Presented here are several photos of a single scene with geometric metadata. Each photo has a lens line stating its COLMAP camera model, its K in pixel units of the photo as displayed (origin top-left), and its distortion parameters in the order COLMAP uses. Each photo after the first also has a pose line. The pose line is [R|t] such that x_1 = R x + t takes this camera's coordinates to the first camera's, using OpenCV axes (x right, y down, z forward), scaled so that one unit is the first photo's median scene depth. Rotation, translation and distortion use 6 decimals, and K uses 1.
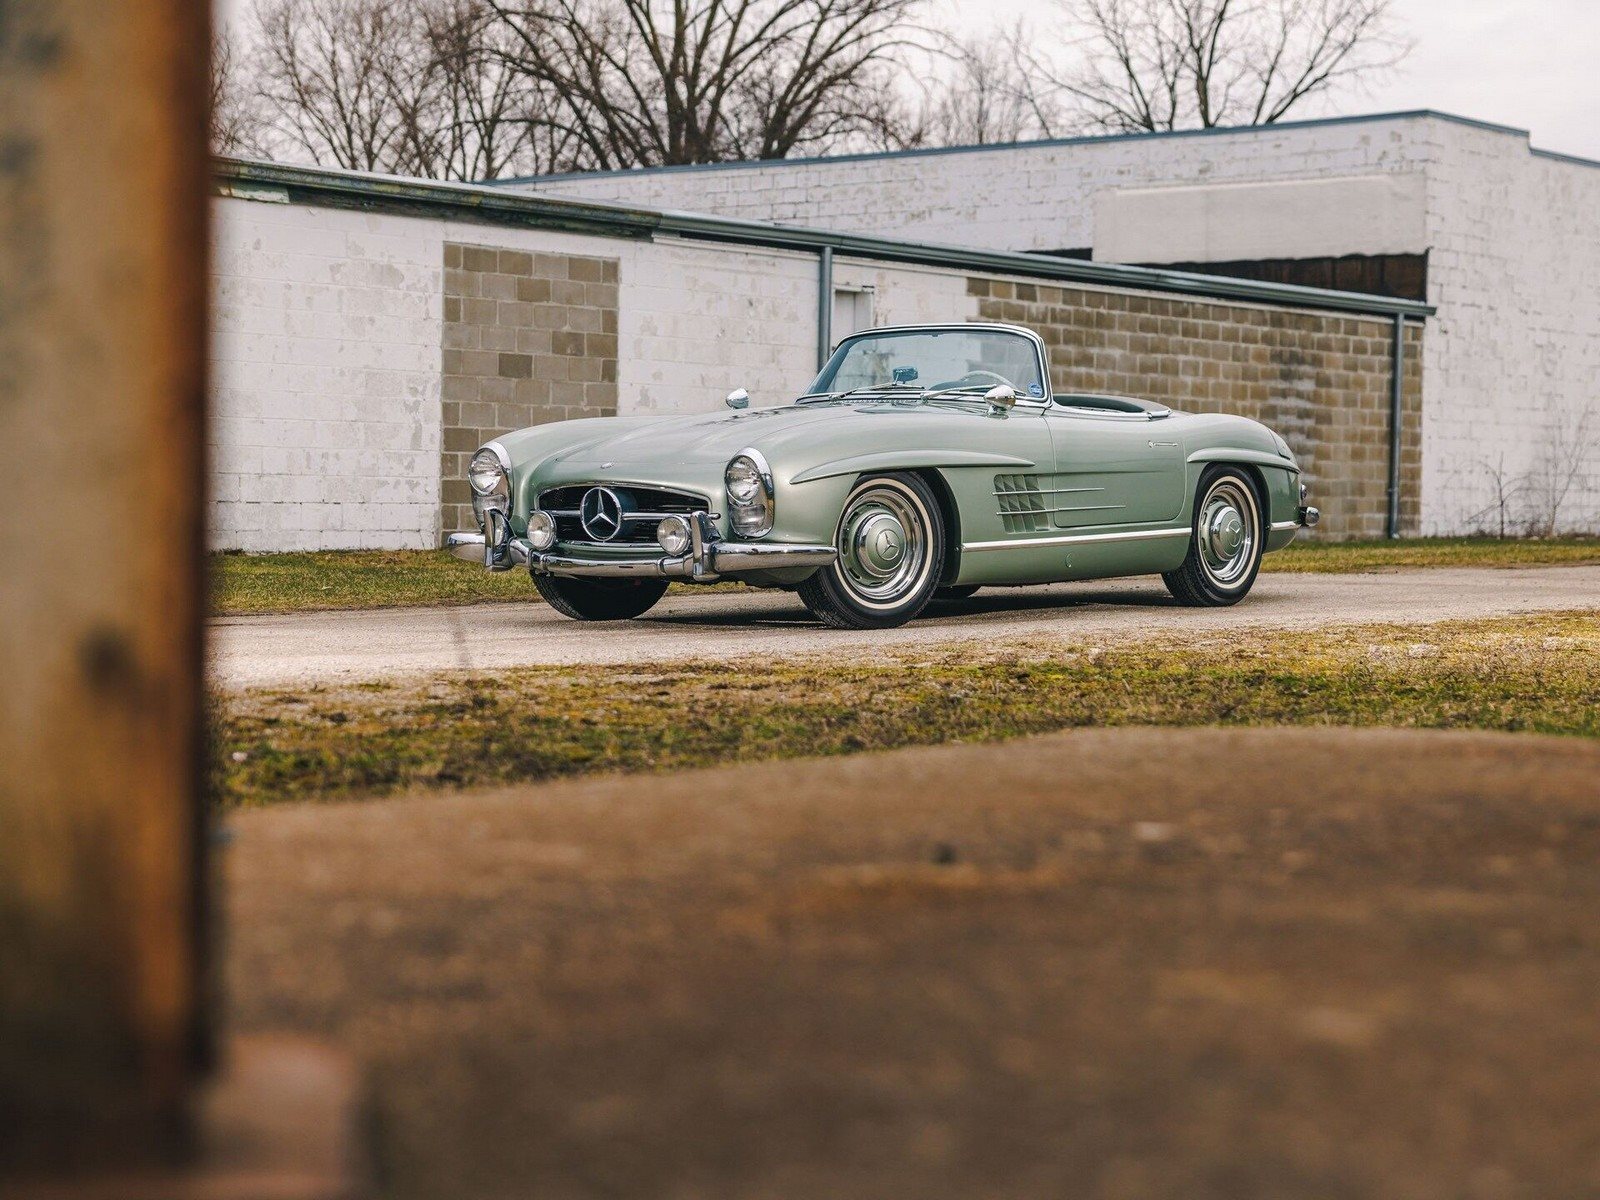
lens RADIAL K [[2864.6, 0, 800.0], [0, 2864.6, 600.0], [0, 0, 1]] dist [0.090160, -0.056278]
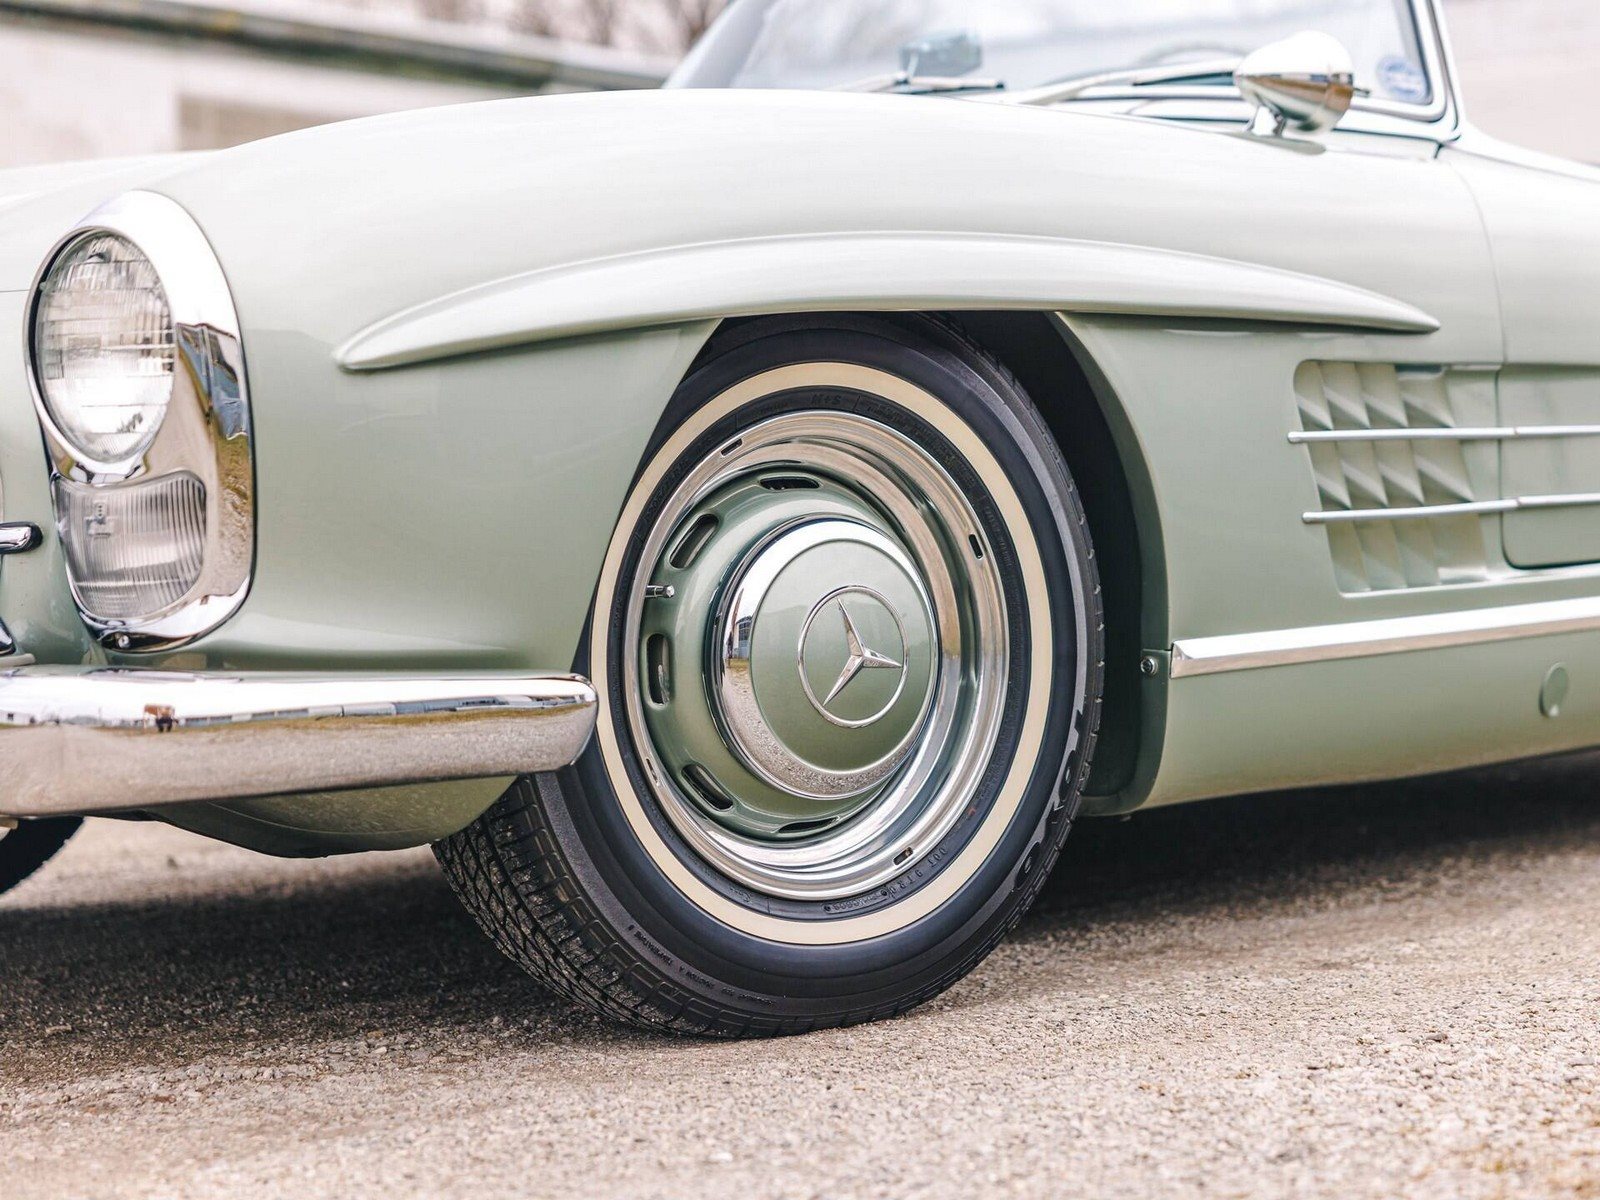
lens RADIAL K [[3375.6, 0, 800.0], [0, 3375.6, 600.0], [0, 0, 1]] dist [-0.030664, 0.225917]
pose [[0.999735, -0.016819, -0.015721, 0.030186], [0.016447, 0.999589, -0.023488, -0.017349], [0.016110, 0.023224, 0.999600, 0.725710]]
